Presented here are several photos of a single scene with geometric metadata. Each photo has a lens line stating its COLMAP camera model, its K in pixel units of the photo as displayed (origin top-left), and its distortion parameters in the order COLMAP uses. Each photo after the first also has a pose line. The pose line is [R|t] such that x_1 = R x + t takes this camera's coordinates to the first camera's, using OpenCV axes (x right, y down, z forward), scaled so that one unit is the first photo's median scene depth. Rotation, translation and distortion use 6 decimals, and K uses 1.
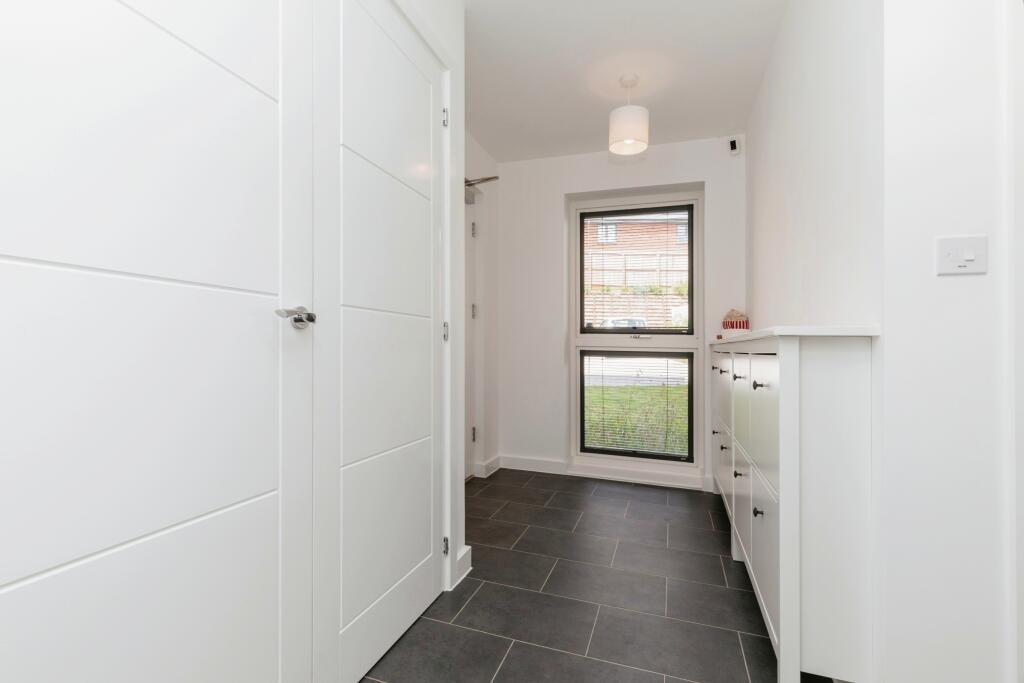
lens RADIAL K [[460.3, 0, 511.4], [0, 460.3, 343.9], [0, 0, 1]] dist [0.003449, -0.002229]
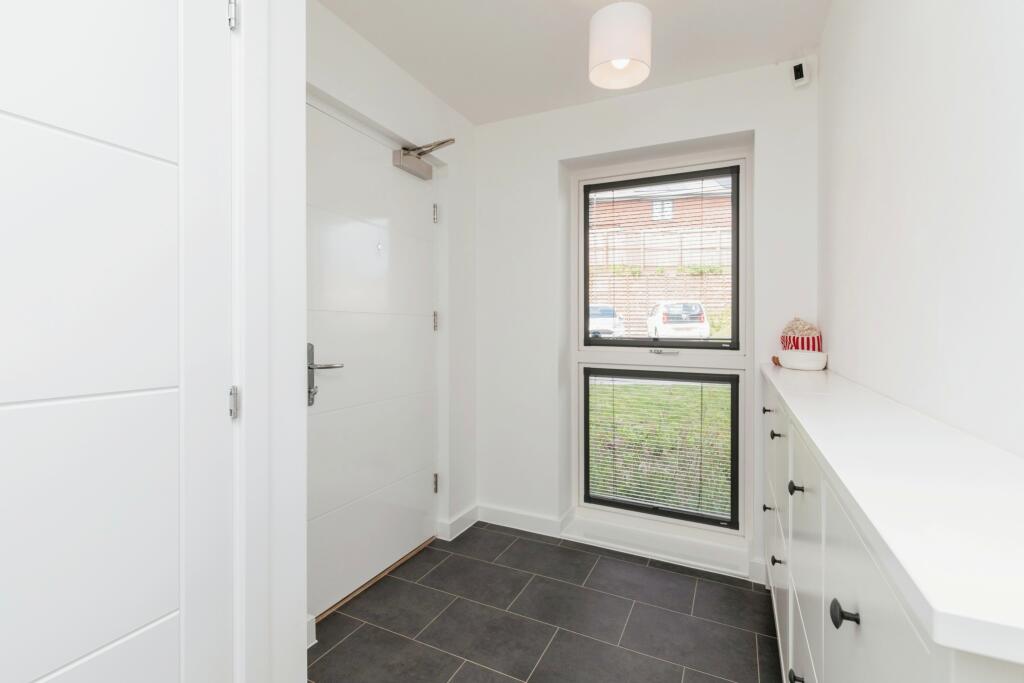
lens RADIAL K [[460.3, 0, 512.0], [0, 460.3, 336.7], [0, 0, 1]] dist [0.003449, -0.002229]
pose [[0.993293, -0.006641, -0.115436, 0.128683], [0.009122, 0.999738, 0.020981, -0.058449], [0.115267, -0.021893, 0.993093, 0.252107]]
